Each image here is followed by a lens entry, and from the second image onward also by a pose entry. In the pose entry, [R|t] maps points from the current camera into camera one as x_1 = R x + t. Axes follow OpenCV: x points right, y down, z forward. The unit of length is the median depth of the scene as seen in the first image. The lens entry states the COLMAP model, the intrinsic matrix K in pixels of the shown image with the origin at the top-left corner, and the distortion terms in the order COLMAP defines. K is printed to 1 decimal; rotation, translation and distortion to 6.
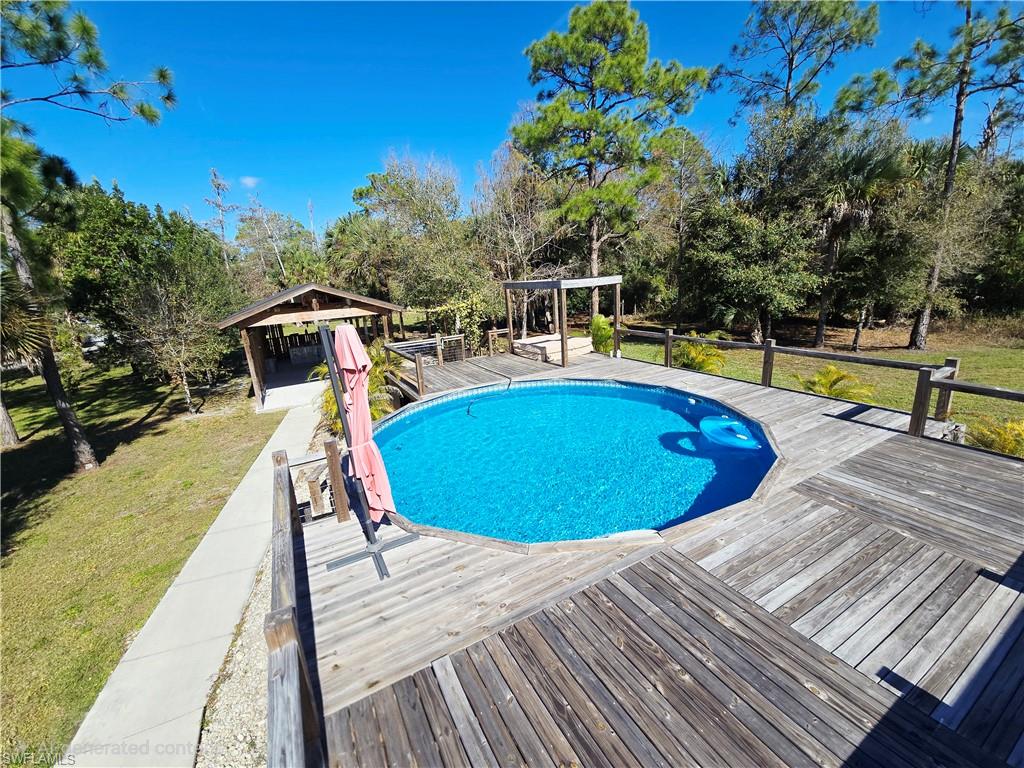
lens RADIAL K [[416.4, 0, 512.0], [0, 416.4, 384.0], [0, 0, 1]] dist [0.008762, 0.000065]
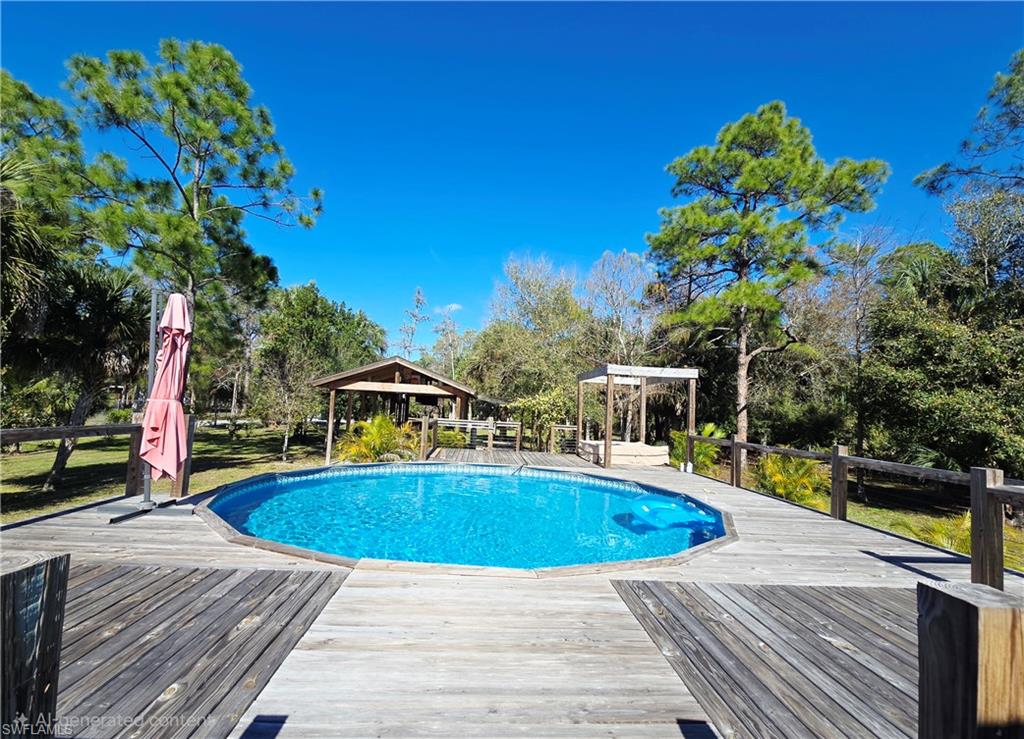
lens RADIAL K [[469.4, 0, 511.0], [0, 469.4, 385.5], [0, 0, 1]] dist [0.000807, -0.000405]
pose [[0.901747, 0.090232, -0.422741, 0.253905], [-0.212101, 0.944509, -0.250830, 0.057303], [0.376650, 0.315849, 0.870847, 0.066361]]
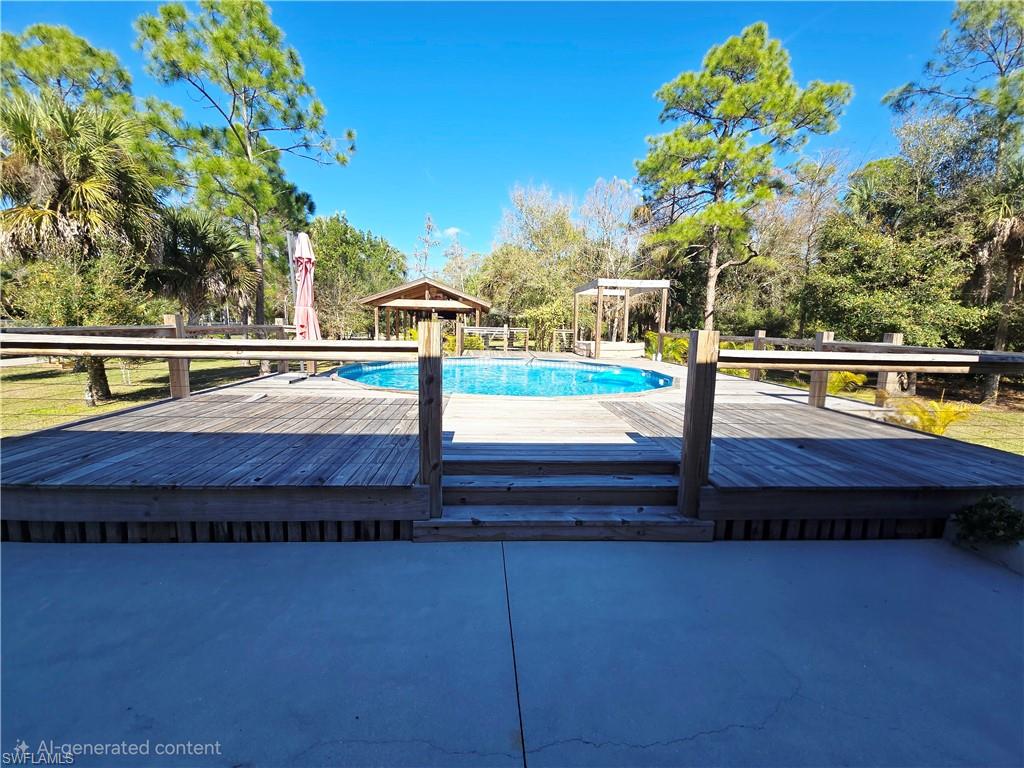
lens RADIAL K [[414.0, 0, 509.0], [0, 414.0, 387.7], [0, 0, 1]] dist [0.009821, -0.009437]
pose [[0.901296, 0.149391, -0.406630, 0.283342], [-0.188497, 0.980382, -0.057625, 0.102896], [0.390044, 0.128585, 0.911774, -0.037959]]
